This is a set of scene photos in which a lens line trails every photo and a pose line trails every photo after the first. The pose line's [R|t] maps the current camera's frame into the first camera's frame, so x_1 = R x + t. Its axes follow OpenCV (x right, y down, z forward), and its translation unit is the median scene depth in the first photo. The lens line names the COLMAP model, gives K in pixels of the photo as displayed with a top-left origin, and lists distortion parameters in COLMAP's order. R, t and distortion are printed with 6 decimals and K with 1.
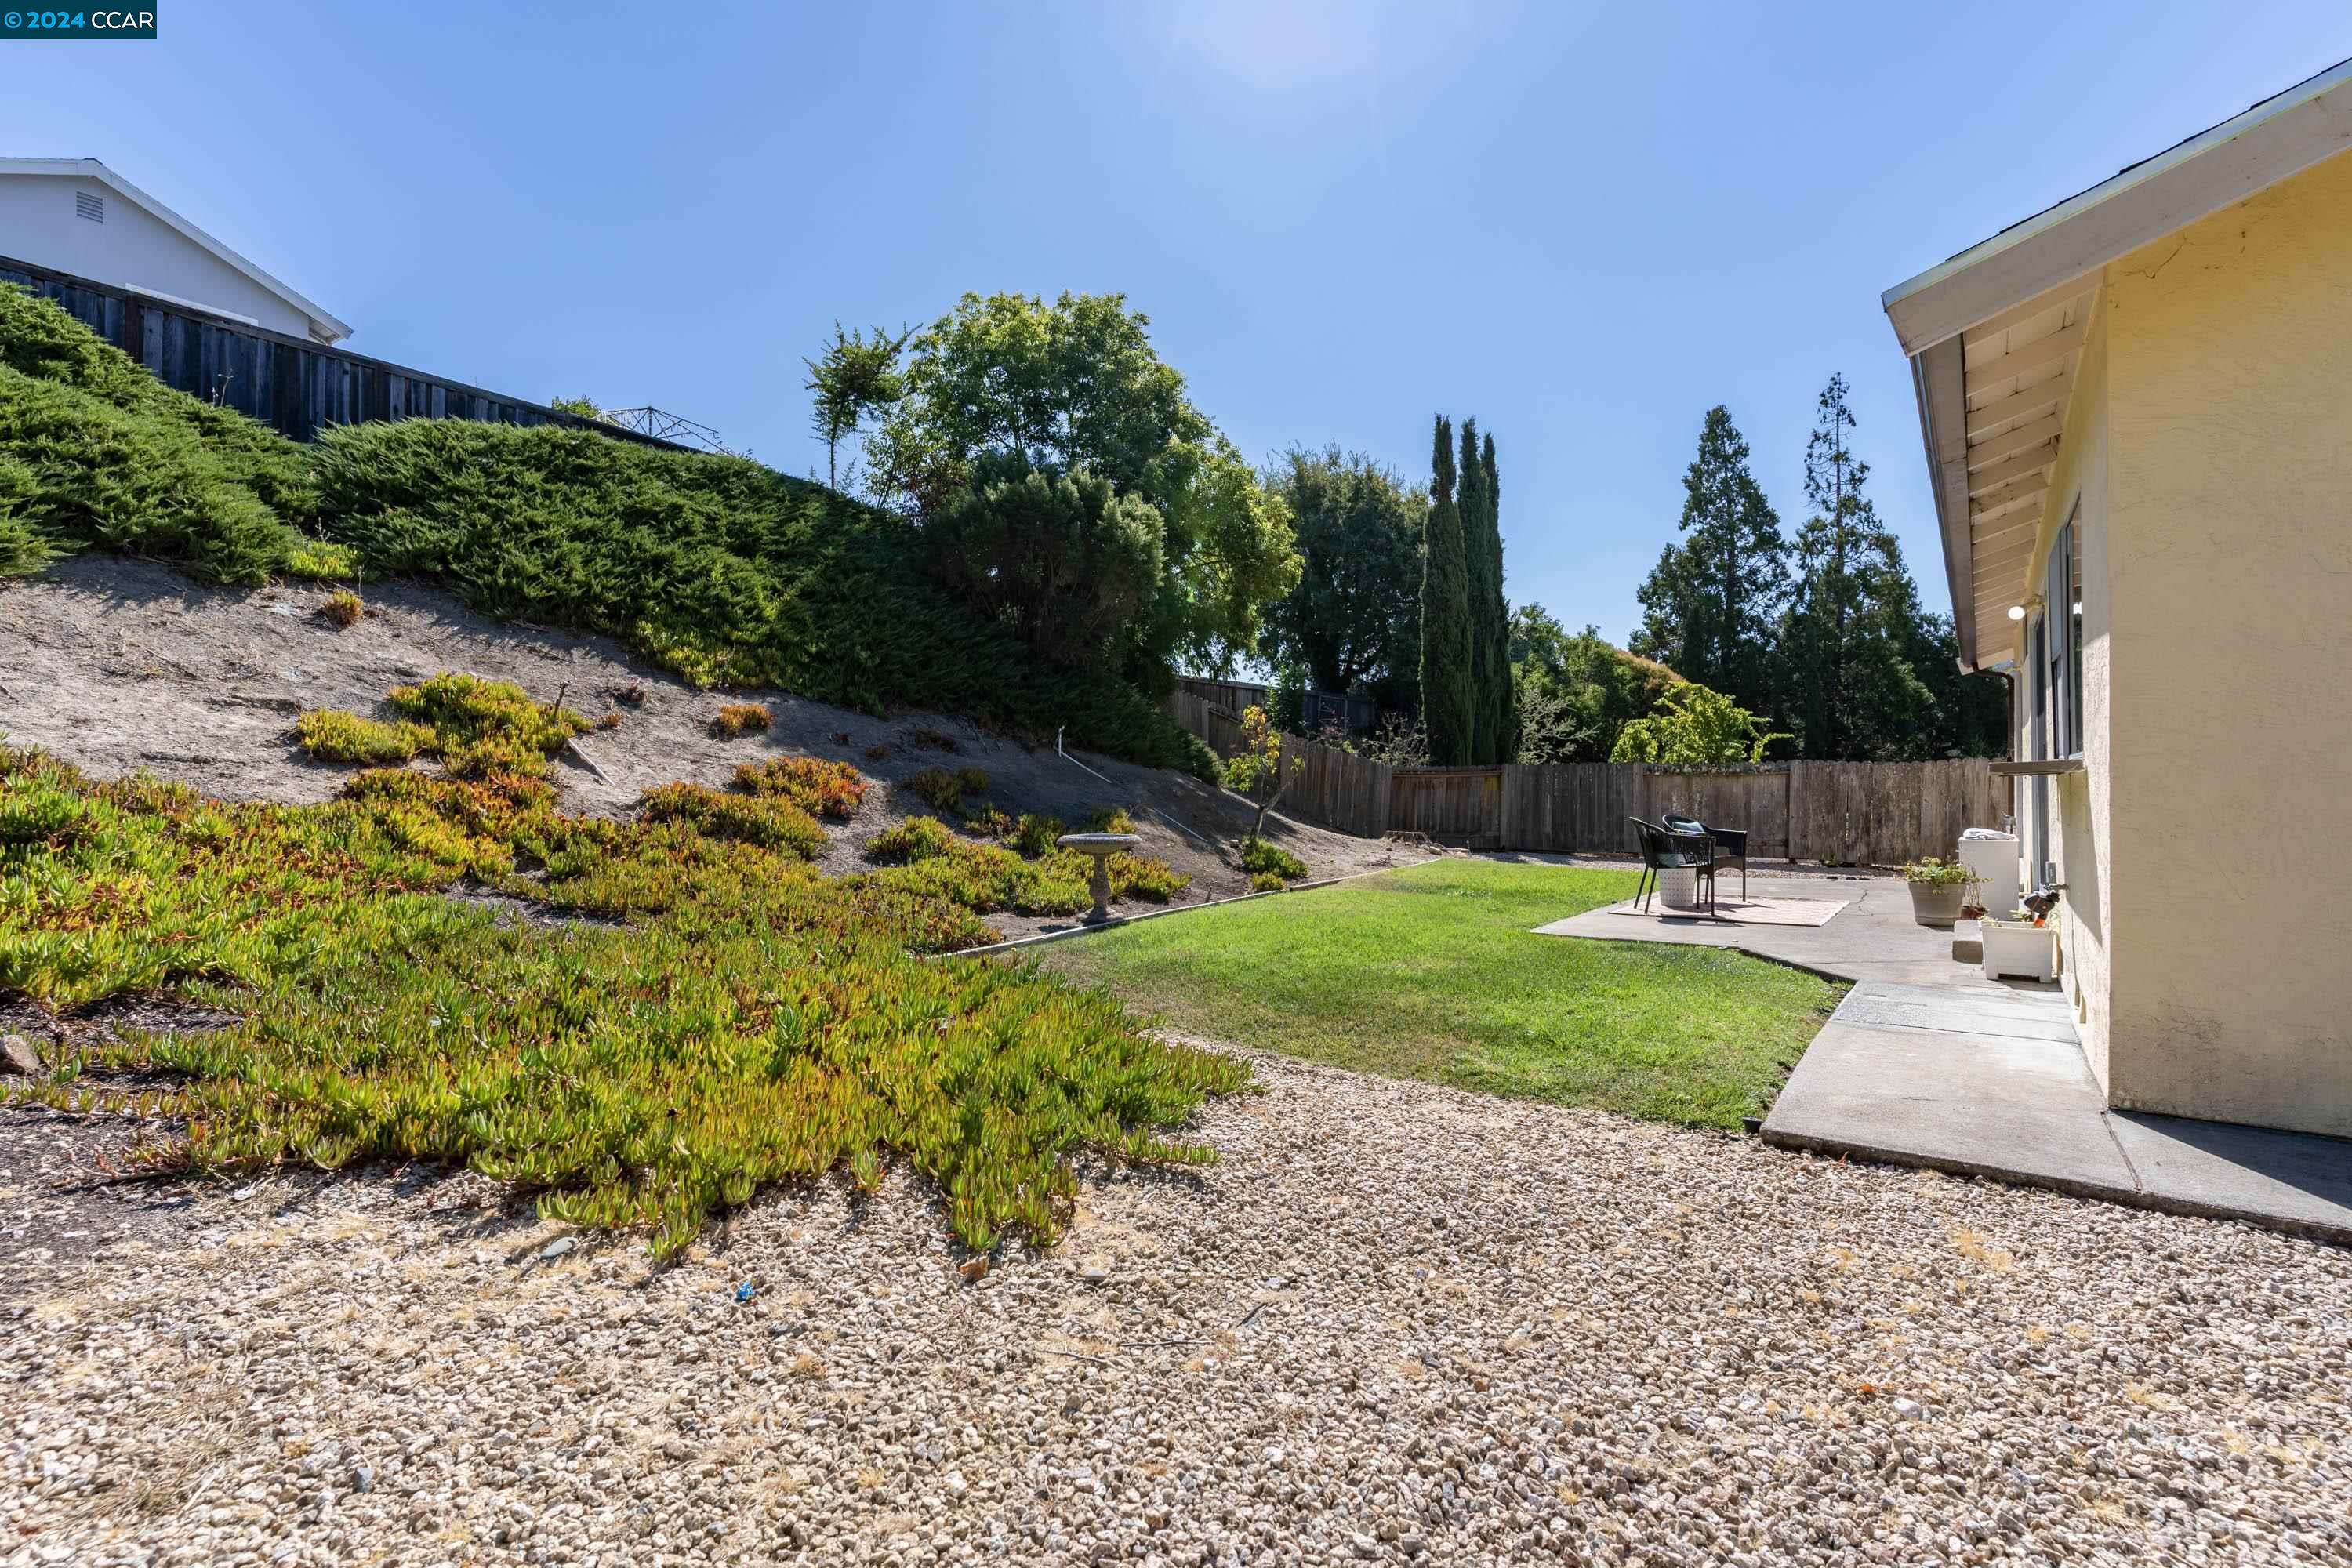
lens RADIAL K [[1125.1, 0, 1162.2], [0, 1125.1, 783.0], [0, 0, 1]] dist [0.003822, 0.001659]
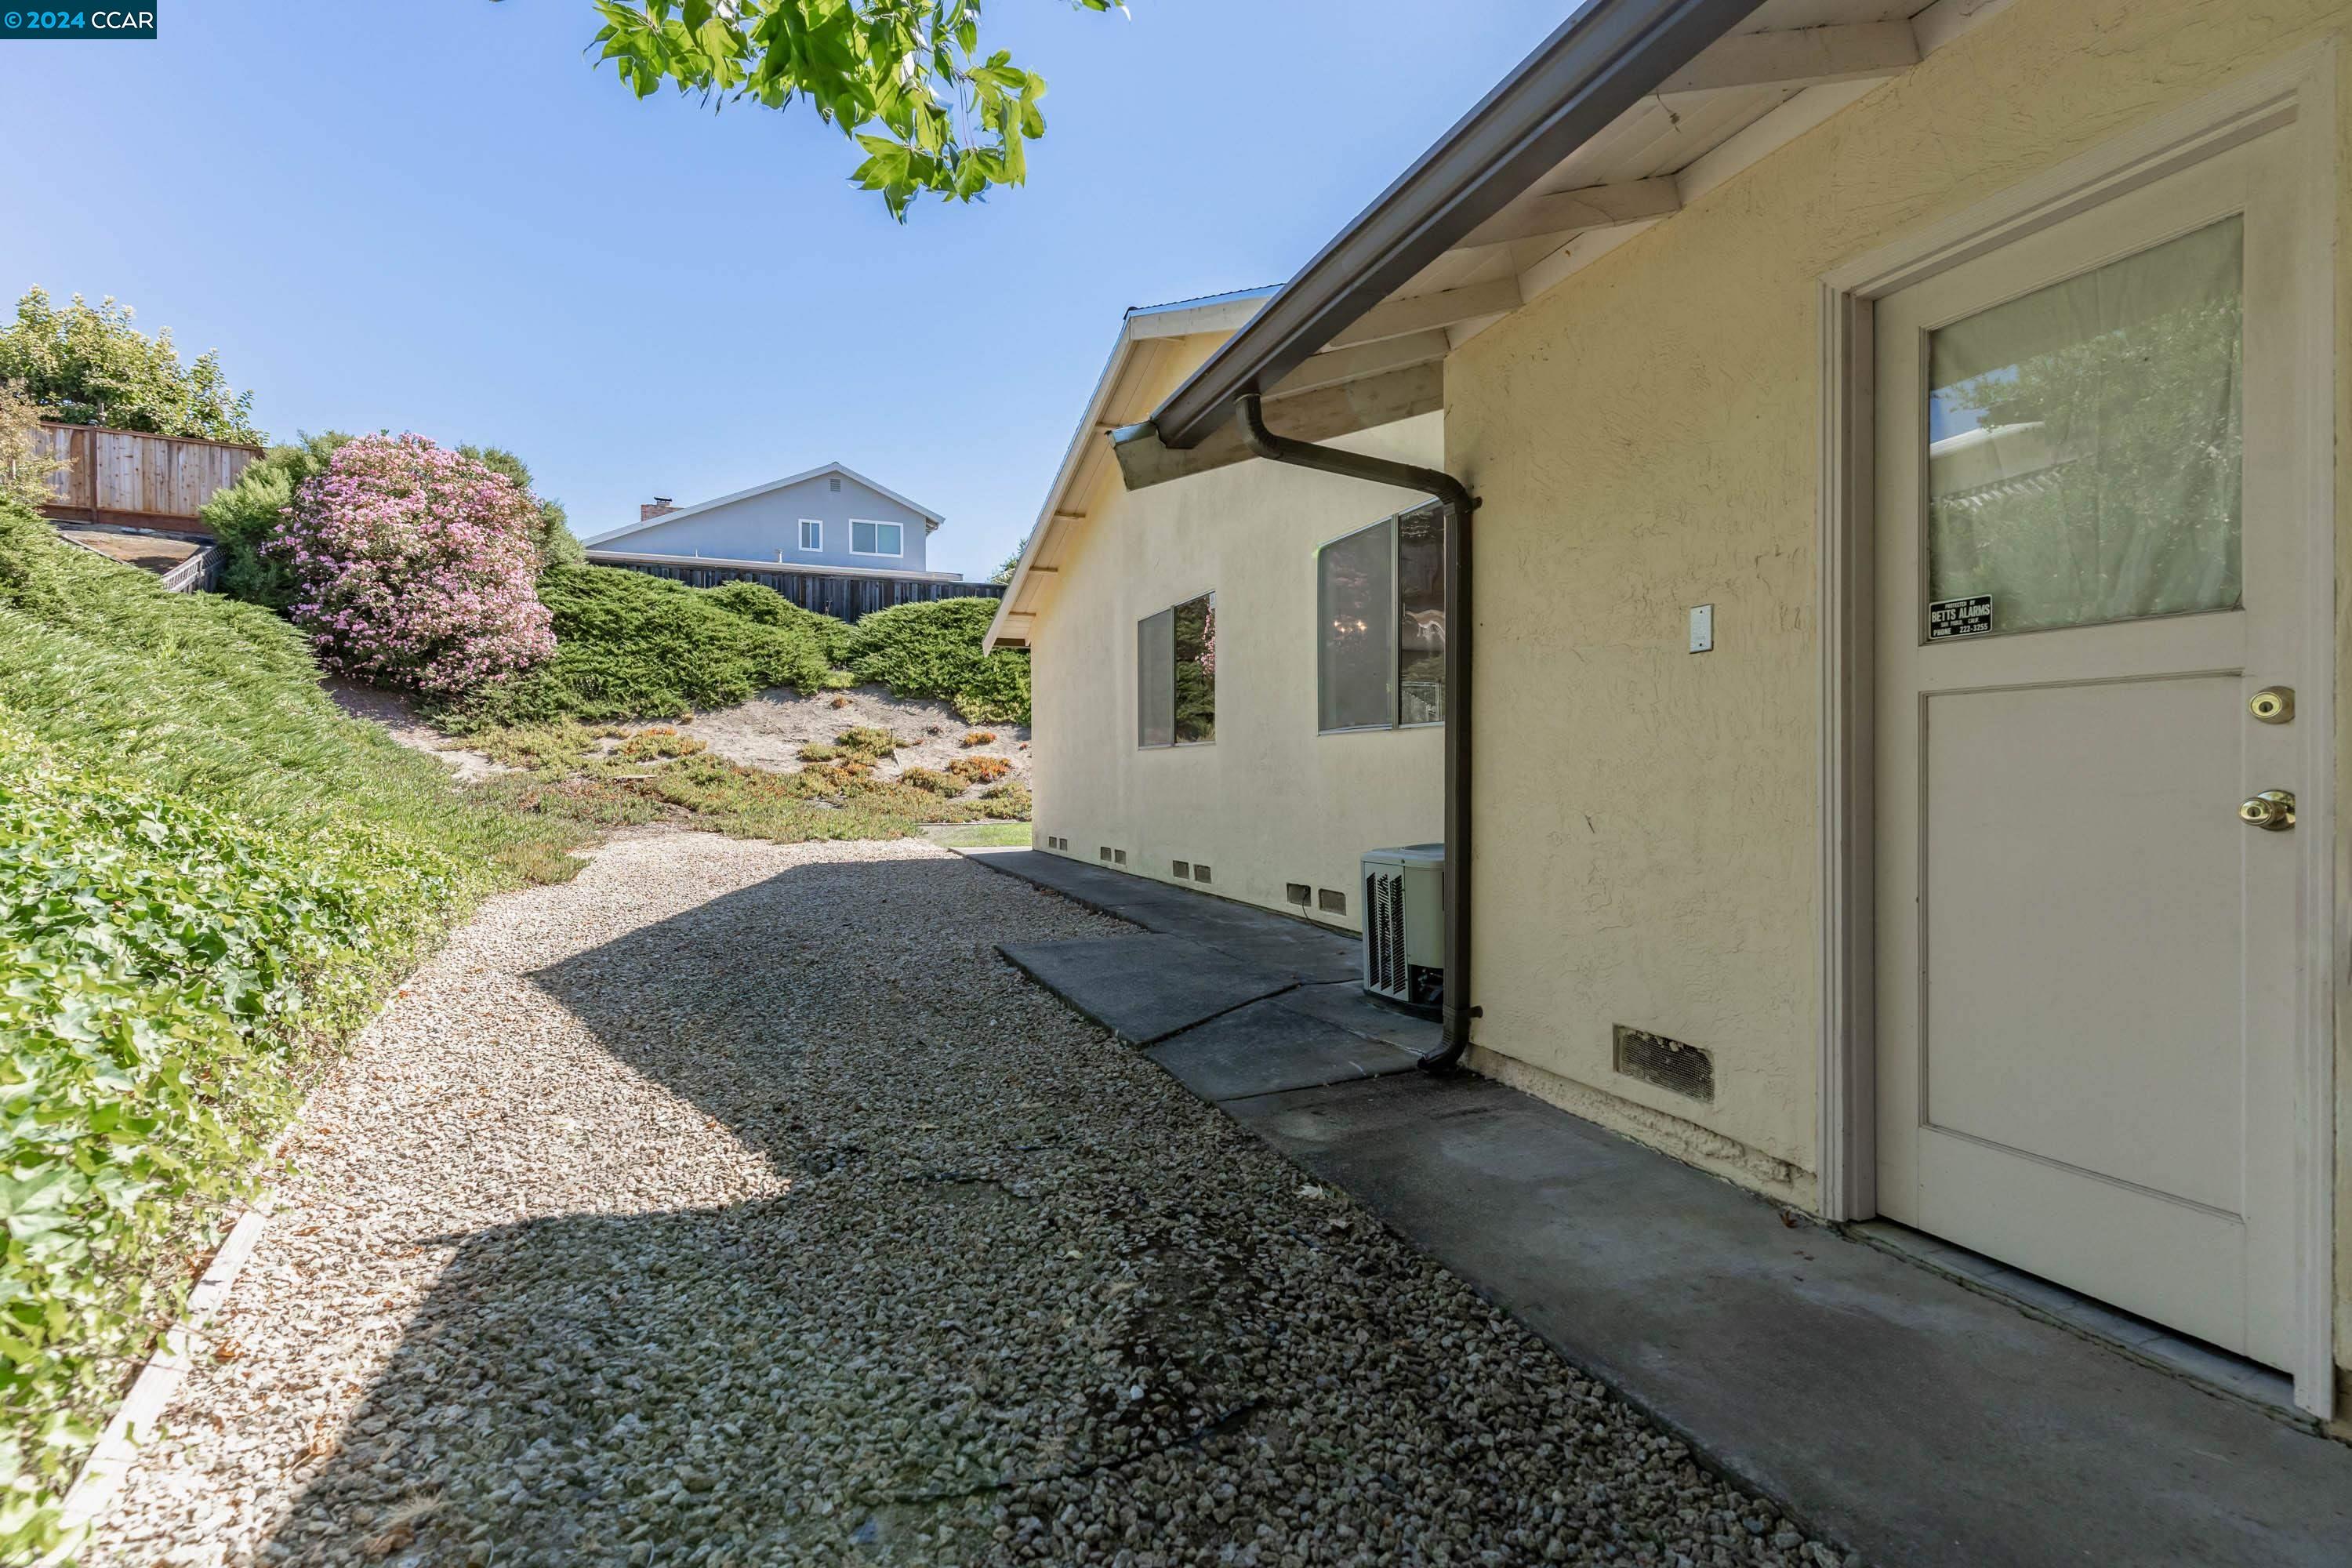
lens RADIAL K [[1125.1, 0, 1177.1], [0, 1125.1, 777.2], [0, 0, 1]] dist [0.003822, 0.001659]
pose [[0.842477, -0.002897, -0.538725, 0.470034], [0.008777, 0.999927, 0.008350, 0.002775], [0.538661, -0.011763, 0.842440, -0.274774]]
